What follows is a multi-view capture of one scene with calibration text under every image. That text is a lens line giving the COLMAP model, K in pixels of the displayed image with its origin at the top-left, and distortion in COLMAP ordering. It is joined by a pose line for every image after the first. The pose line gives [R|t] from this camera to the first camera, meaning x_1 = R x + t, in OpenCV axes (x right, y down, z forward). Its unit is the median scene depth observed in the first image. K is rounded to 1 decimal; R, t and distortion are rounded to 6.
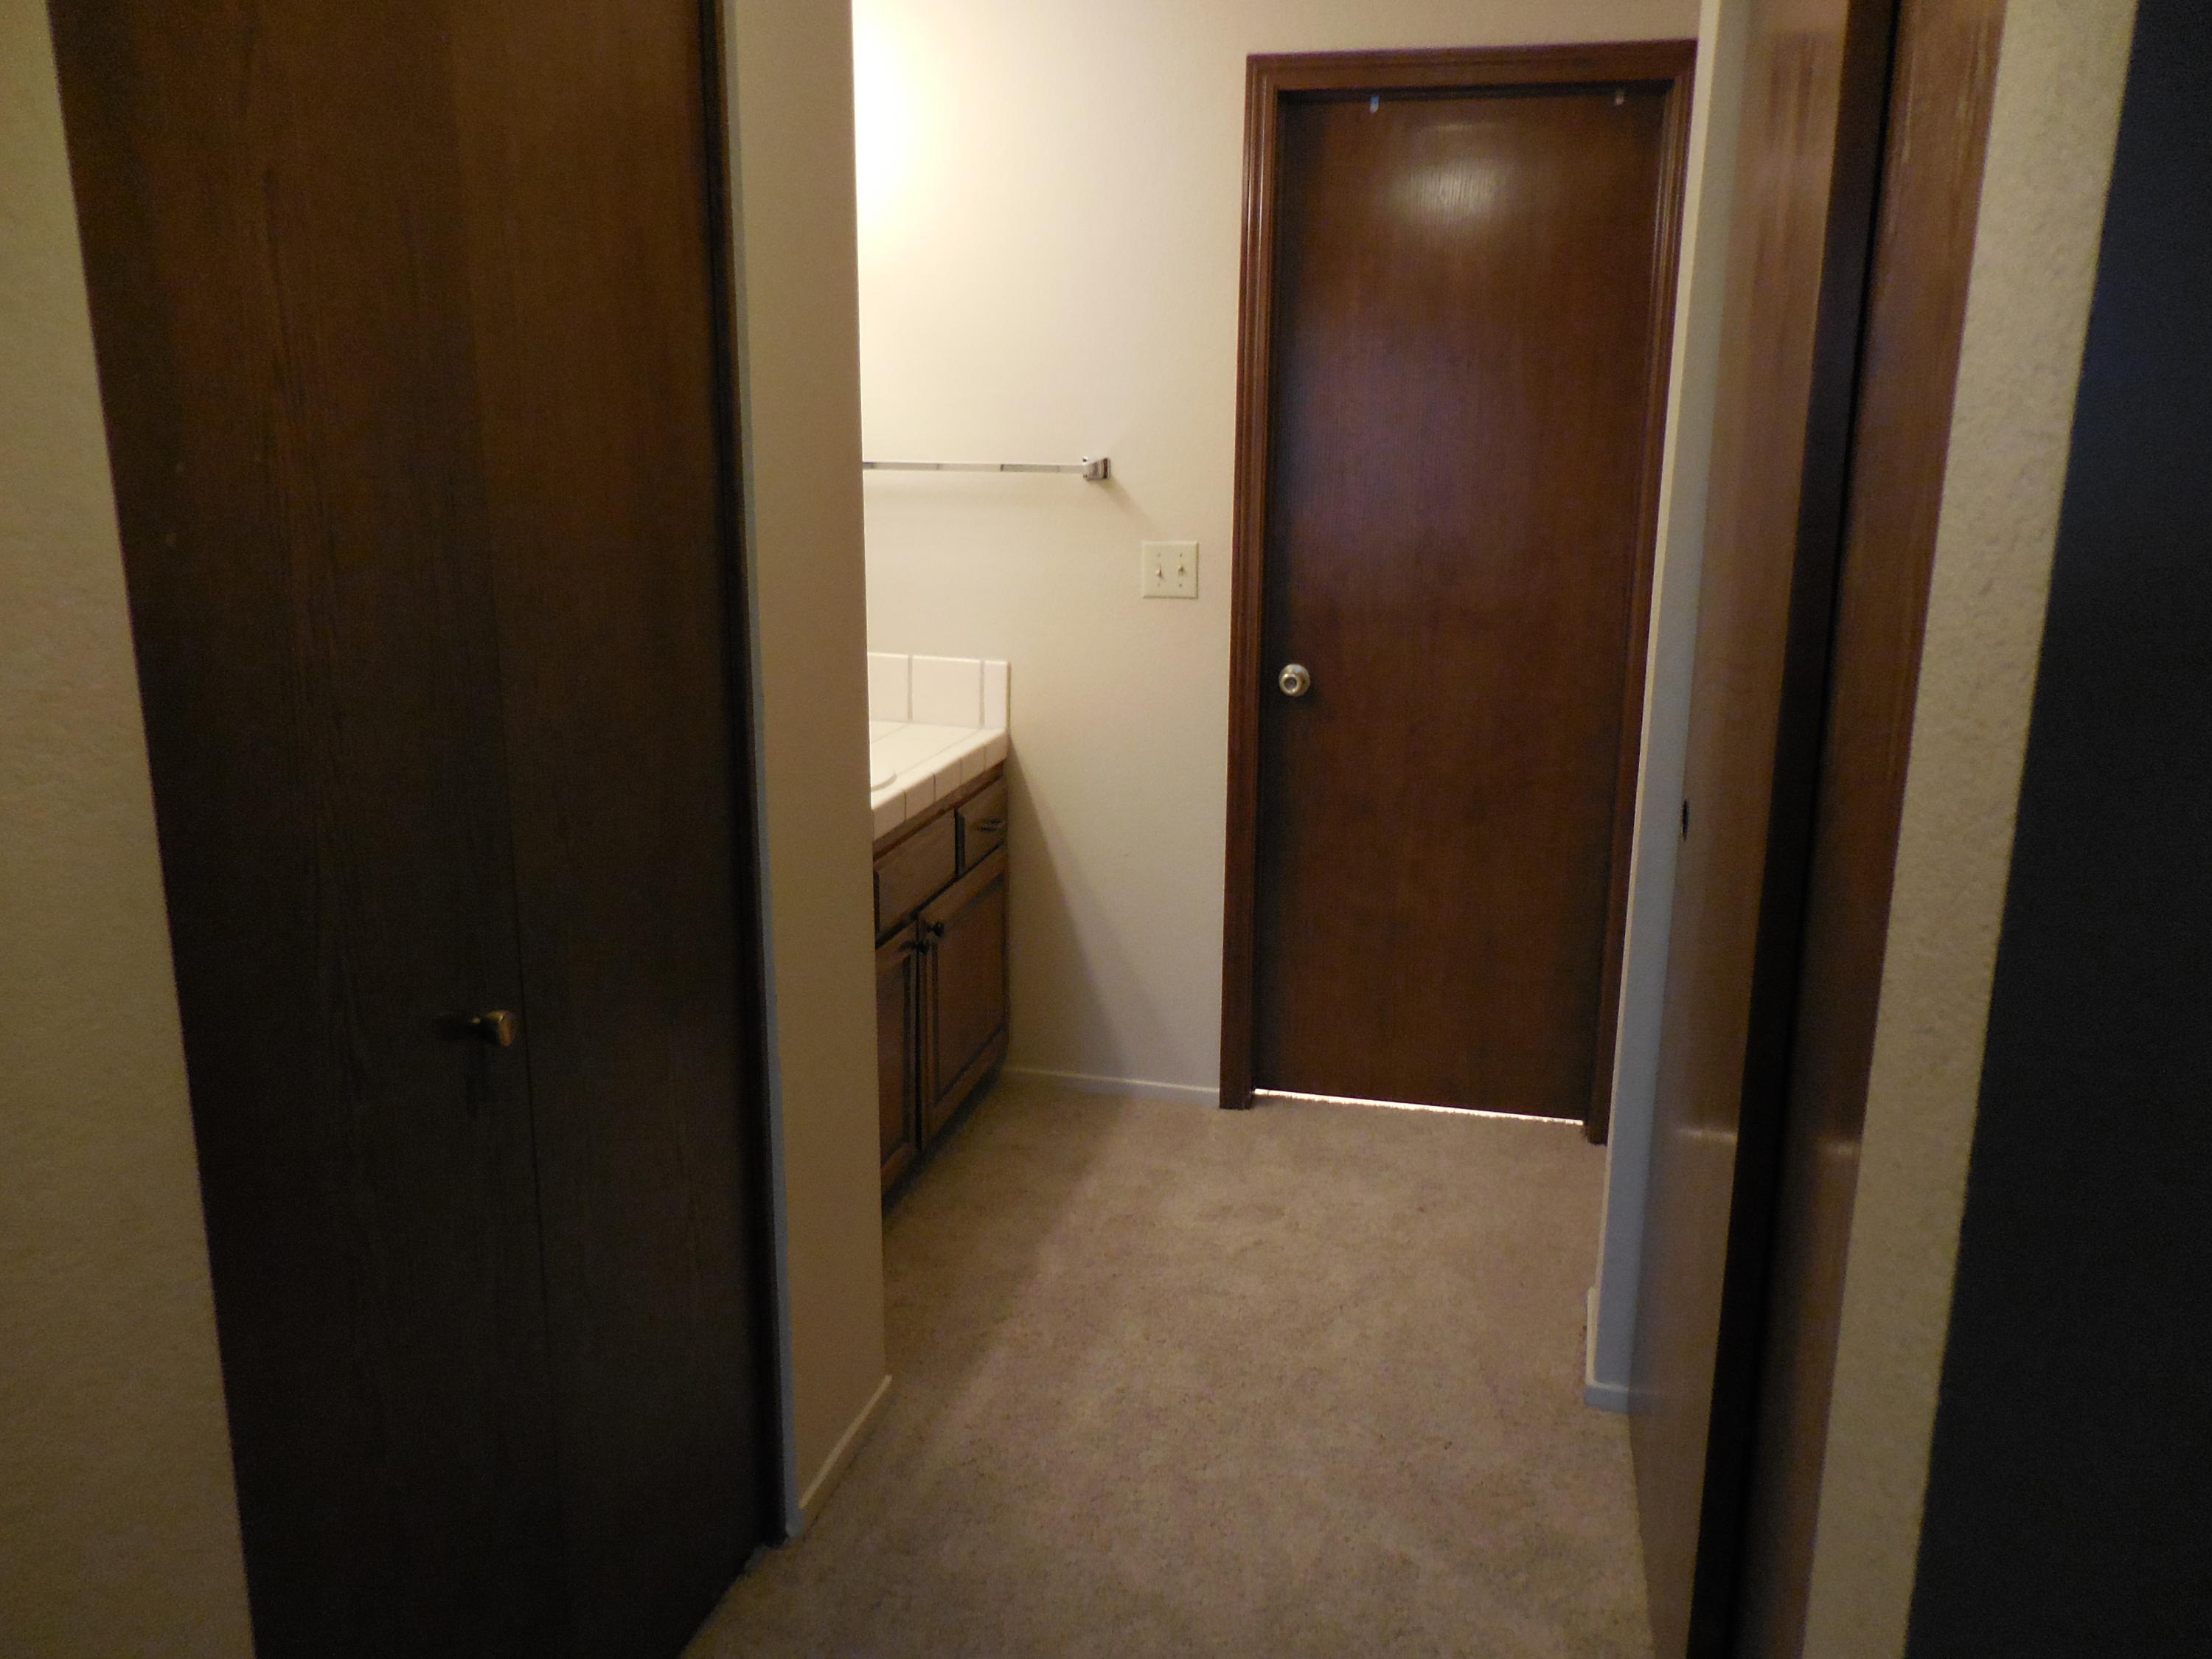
lens RADIAL K [[1687.8, 0, 1099.1], [0, 1687.8, 835.2], [0, 0, 1]] dist [0.000276, 0.009517]
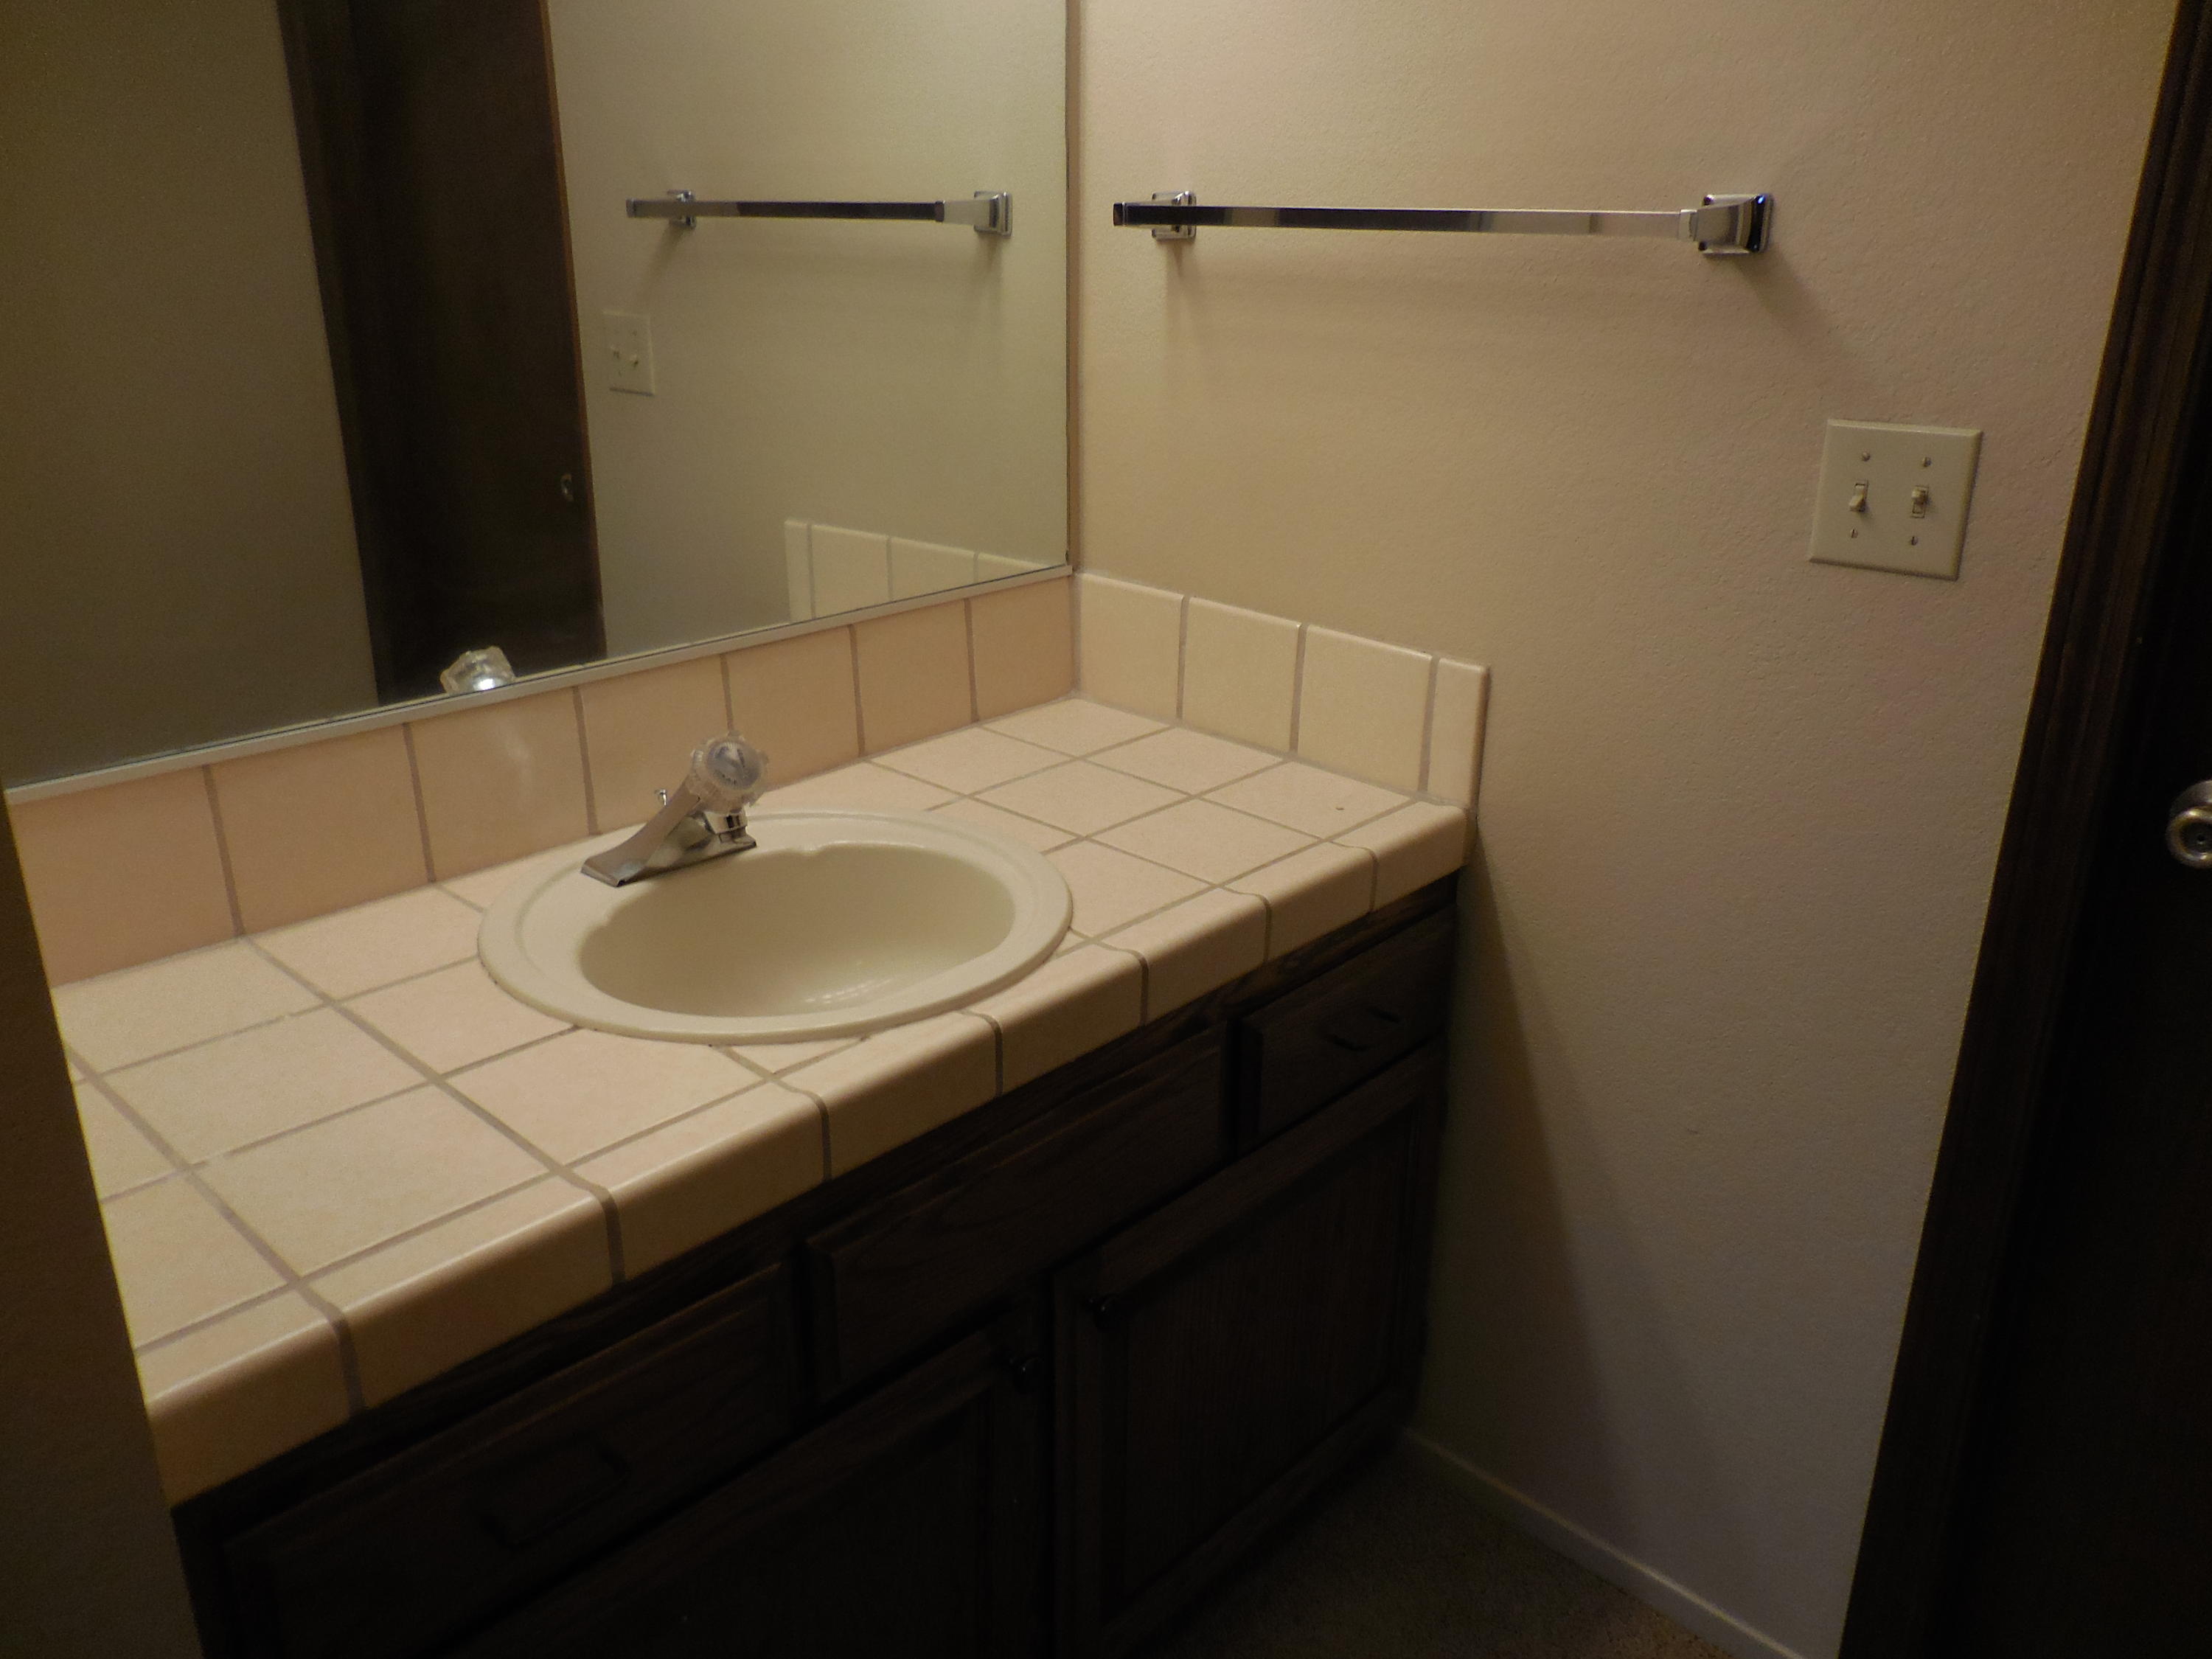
lens RADIAL K [[1687.8, 0, 1109.7], [0, 1687.8, 820.0], [0, 0, 1]] dist [0.000276, 0.009517]
pose [[0.857394, 0.174382, -0.484217, 0.088034], [-0.116908, 0.982244, 0.146730, -0.120261], [0.501206, -0.069197, 0.862557, 0.570497]]
